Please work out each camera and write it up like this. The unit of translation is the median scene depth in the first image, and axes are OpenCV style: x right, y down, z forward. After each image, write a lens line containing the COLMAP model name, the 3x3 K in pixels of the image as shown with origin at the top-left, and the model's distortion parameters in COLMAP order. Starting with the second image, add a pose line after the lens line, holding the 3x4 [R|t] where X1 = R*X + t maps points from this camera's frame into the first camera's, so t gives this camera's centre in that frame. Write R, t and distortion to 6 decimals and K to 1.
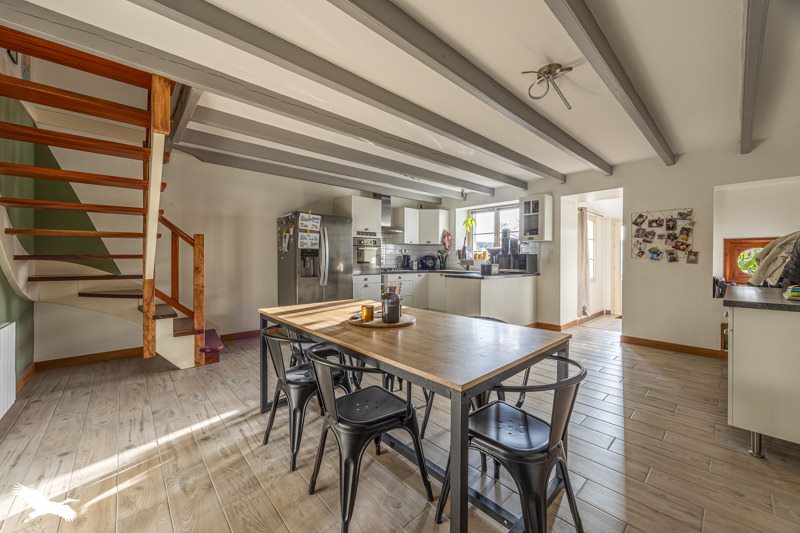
lens RADIAL K [[314.4, 0, 400.4], [0, 314.4, 261.4], [0, 0, 1]] dist [-0.003778, -0.000091]
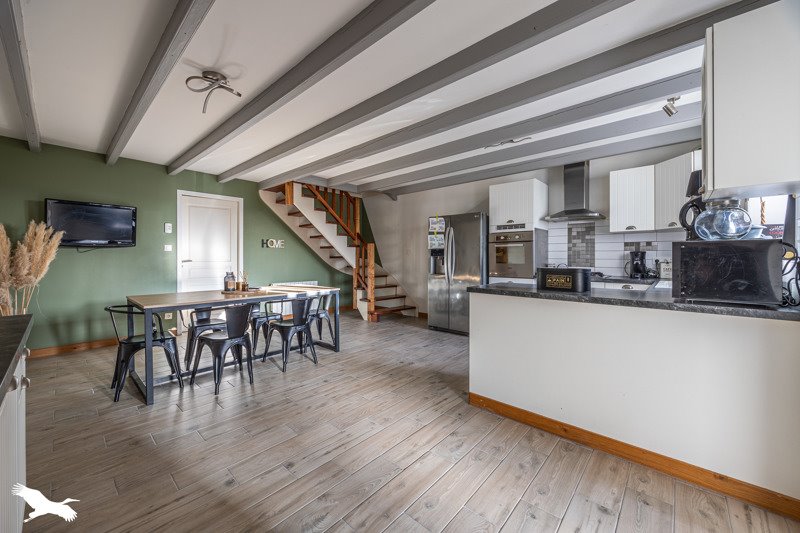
lens RADIAL K [[314.4, 0, 400.3], [0, 314.4, 259.3], [0, 0, 1]] dist [-0.003778, -0.000091]
pose [[0.076405, 0.009244, -0.997034, 0.800356], [-0.009913, 0.999915, 0.008511, -0.011842], [0.997028, 0.009234, 0.076490, 0.788327]]
